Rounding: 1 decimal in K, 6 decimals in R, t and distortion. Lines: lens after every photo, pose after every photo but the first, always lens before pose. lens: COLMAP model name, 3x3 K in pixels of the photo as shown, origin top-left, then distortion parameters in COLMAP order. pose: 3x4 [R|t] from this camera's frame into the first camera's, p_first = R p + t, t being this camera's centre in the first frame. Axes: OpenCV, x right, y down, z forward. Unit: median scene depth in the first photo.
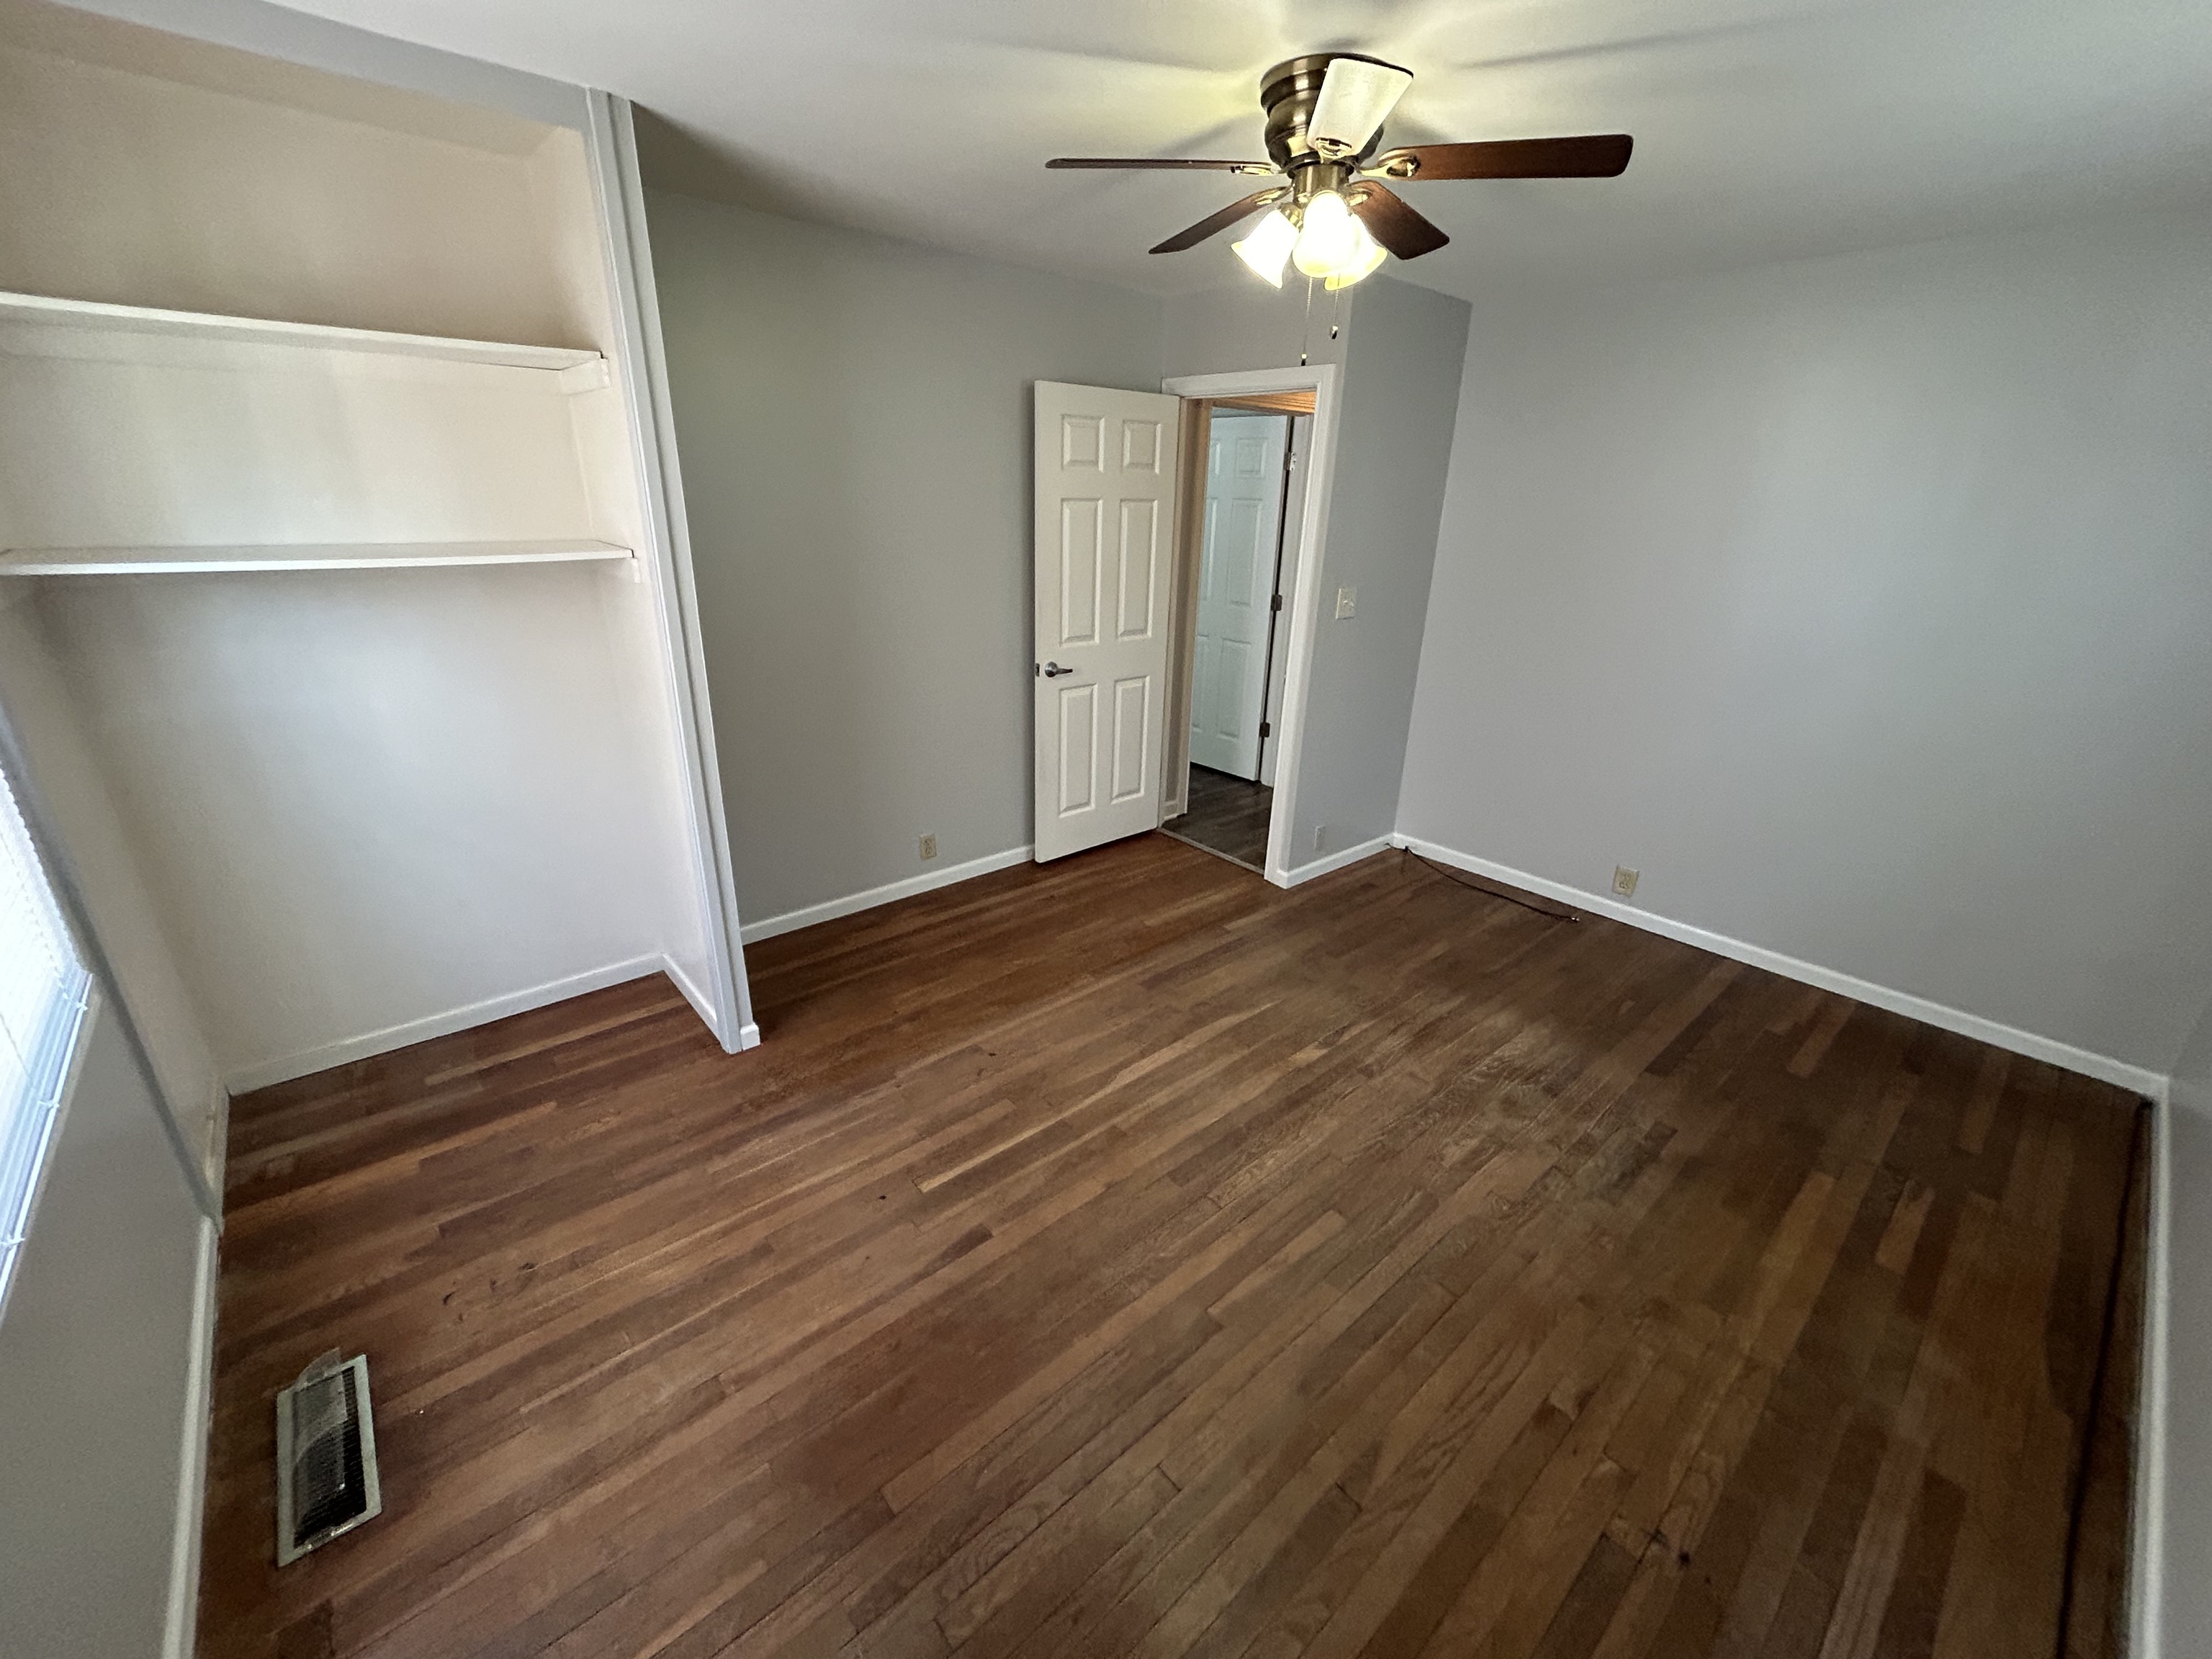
lens RADIAL K [[892.9, 0, 1098.8], [0, 892.9, 827.0], [0, 0, 1]] dist [0.002770, 0.000229]
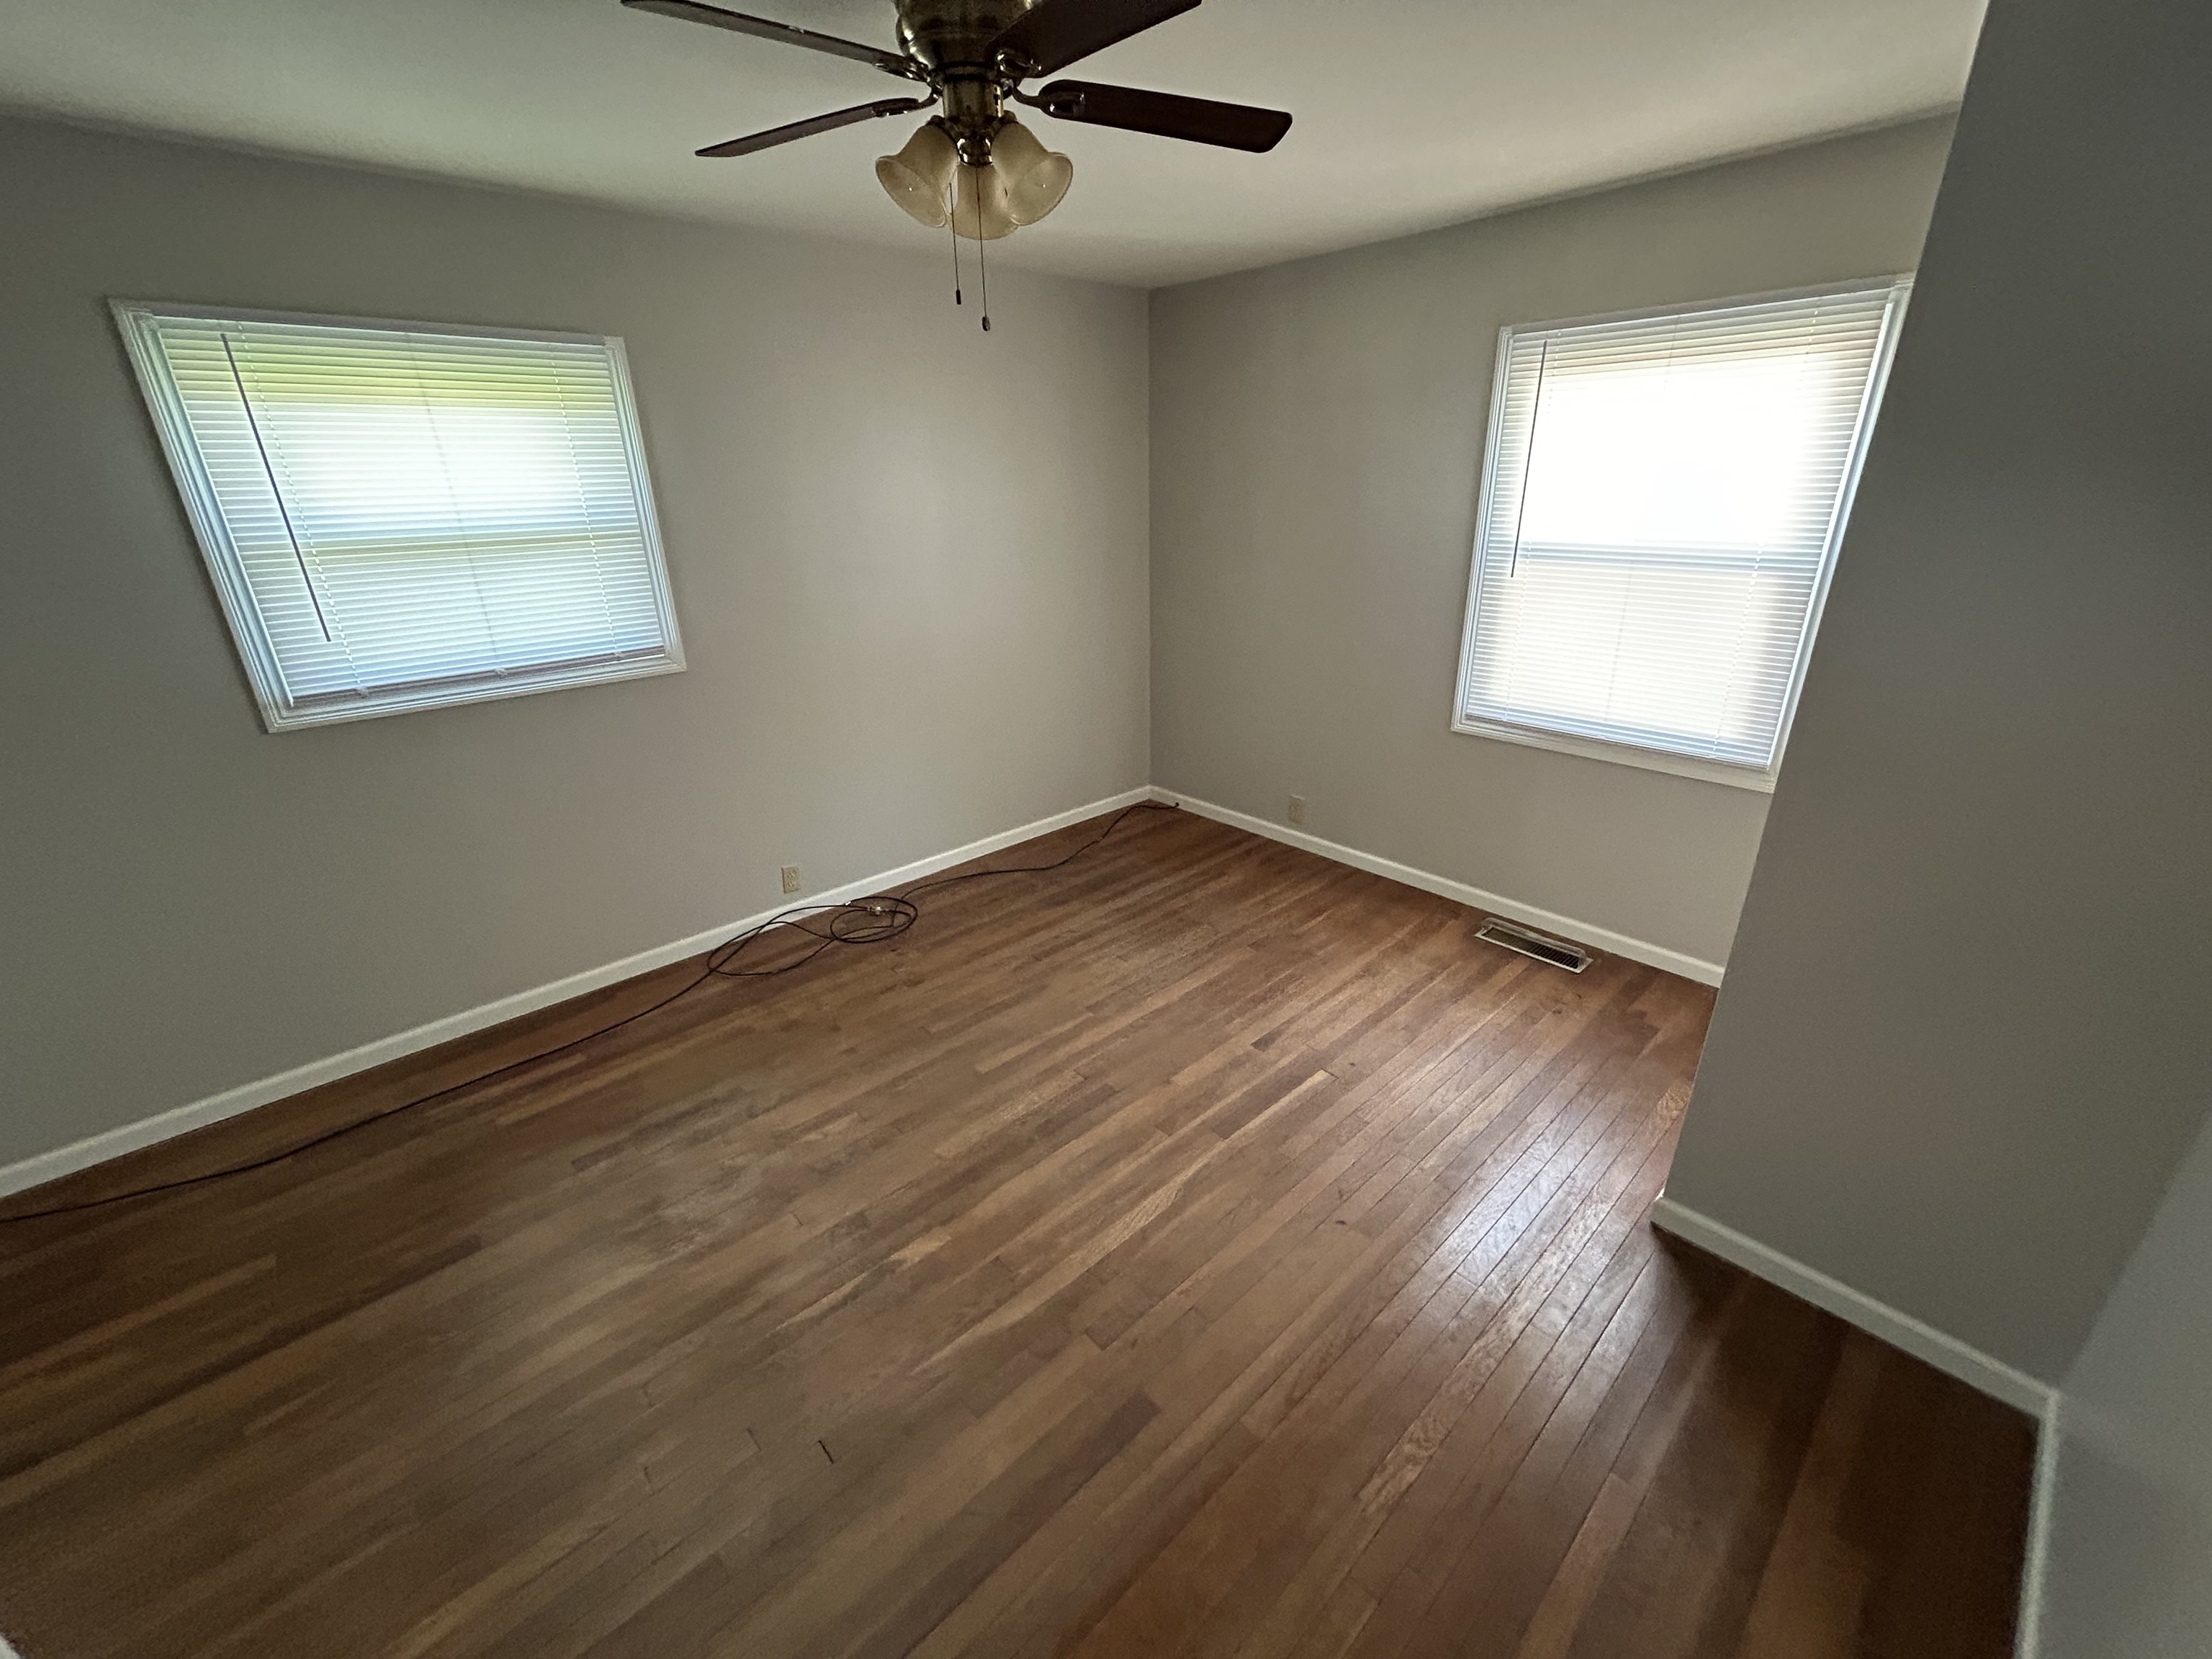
lens RADIAL K [[892.9, 0, 1103.1], [0, 892.9, 825.2], [0, 0, 1]] dist [0.002770, 0.000229]
pose [[-0.999580, 0.005164, -0.028517, 0.120033], [-0.015790, 0.728092, 0.685298, -0.596194], [0.024301, 0.685460, -0.727705, 1.517212]]
